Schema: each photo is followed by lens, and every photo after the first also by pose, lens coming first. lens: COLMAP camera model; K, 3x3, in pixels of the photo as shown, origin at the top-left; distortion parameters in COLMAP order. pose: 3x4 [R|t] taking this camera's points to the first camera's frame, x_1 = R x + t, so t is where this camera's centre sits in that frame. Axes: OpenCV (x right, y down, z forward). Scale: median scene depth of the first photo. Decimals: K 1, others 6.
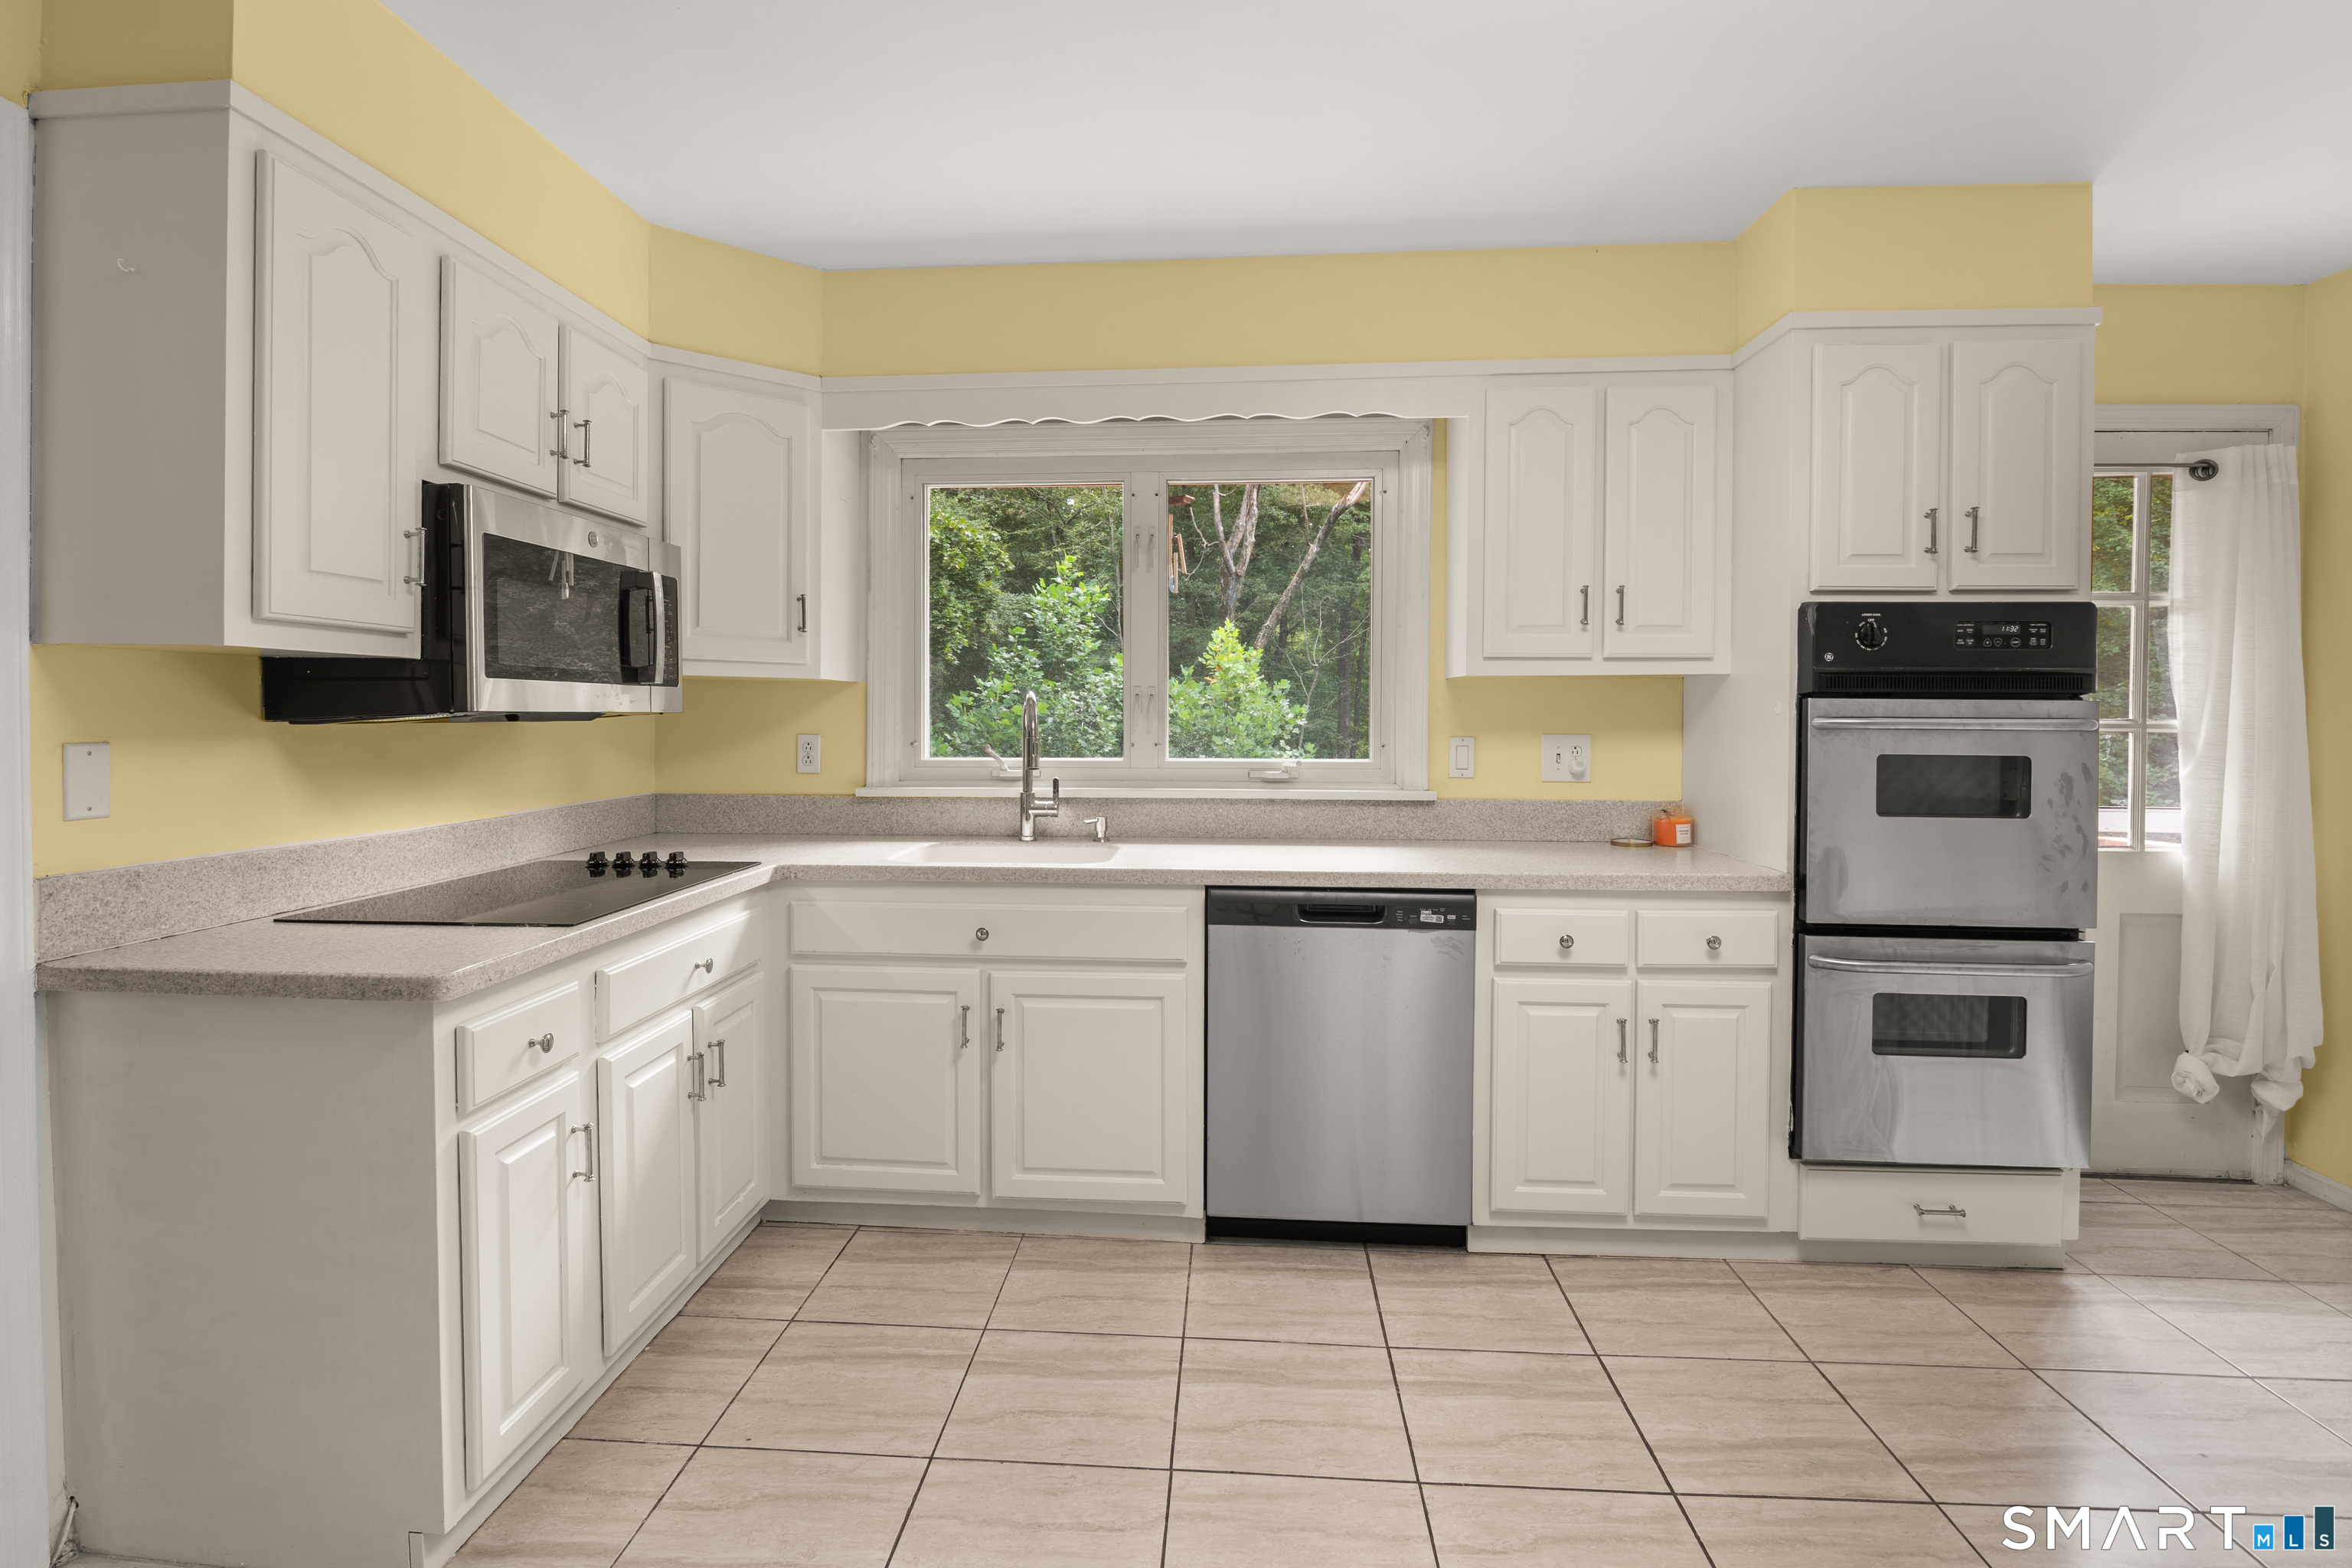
lens RADIAL K [[1156.0, 0, 1178.0], [0, 1156.0, 720.9], [0, 0, 1]] dist [-0.003872, -0.001678]
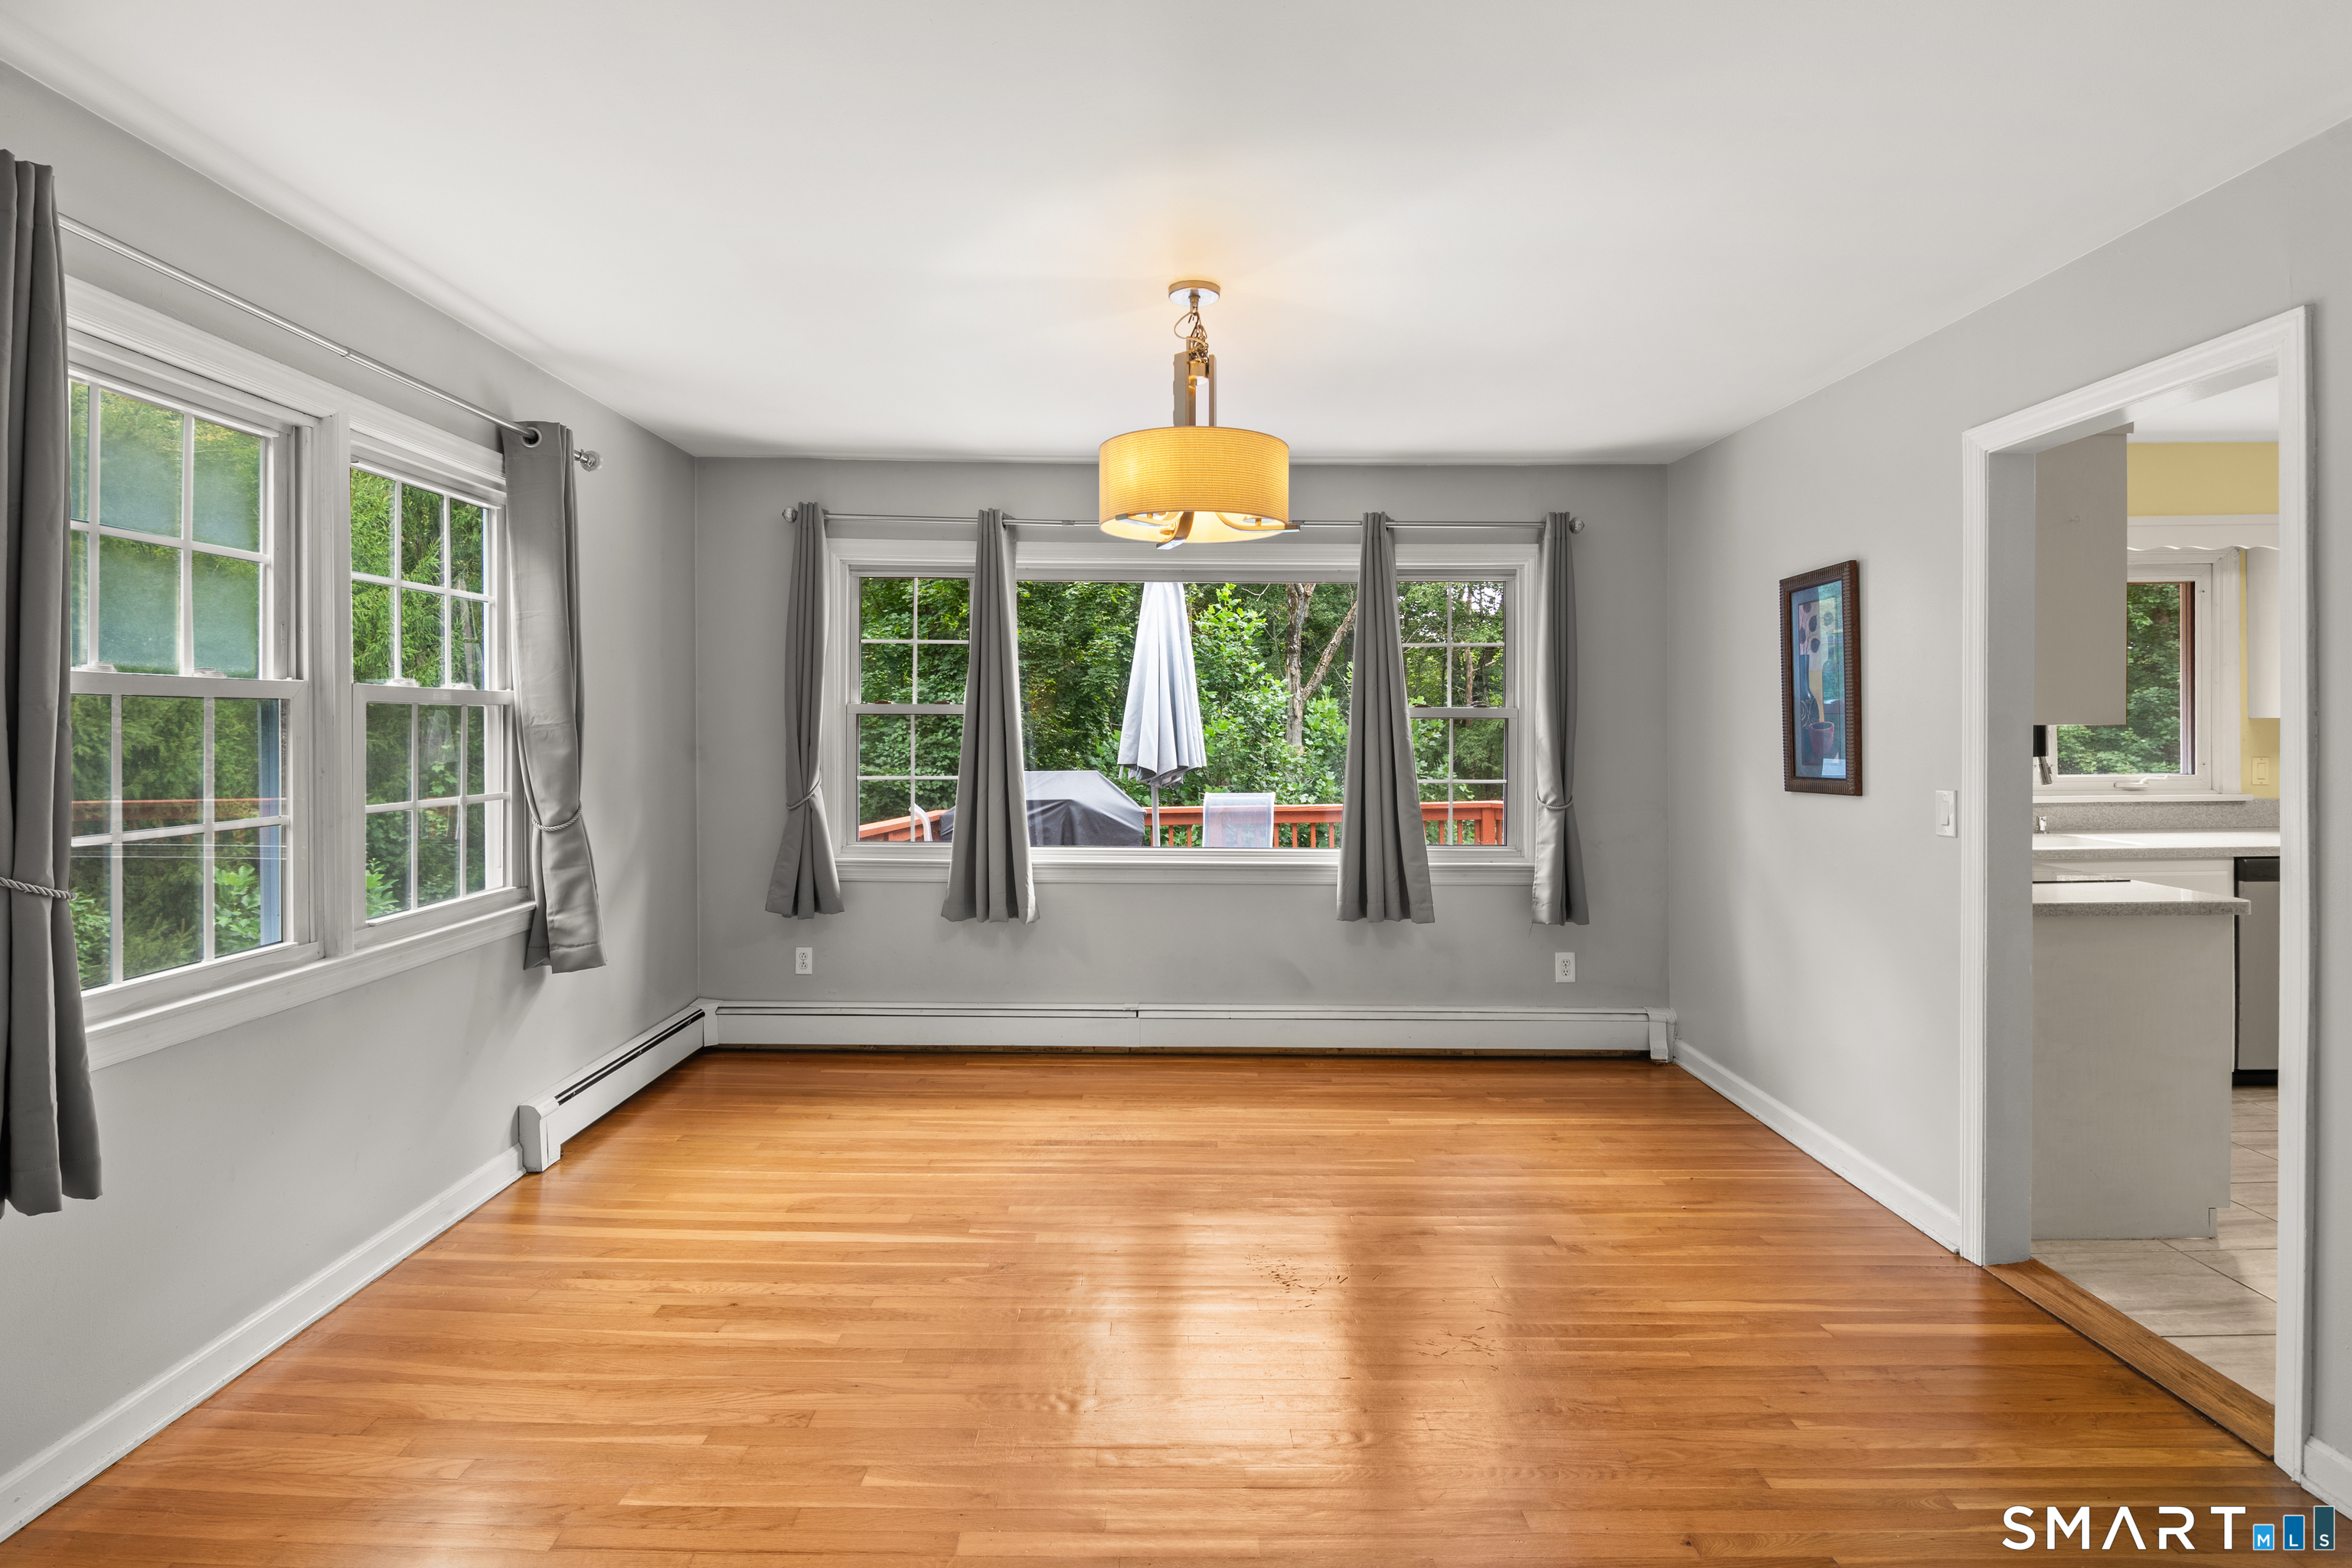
lens RADIAL K [[1156.0, 0, 1178.0], [0, 1156.0, 720.9], [0, 0, 1]] dist [-0.003872, -0.001678]
pose [[0.997682, -0.013190, 0.066762, -1.530607], [0.013804, 0.999866, -0.008746, -0.048843], [-0.066637, 0.009647, 0.997731, -0.467140]]
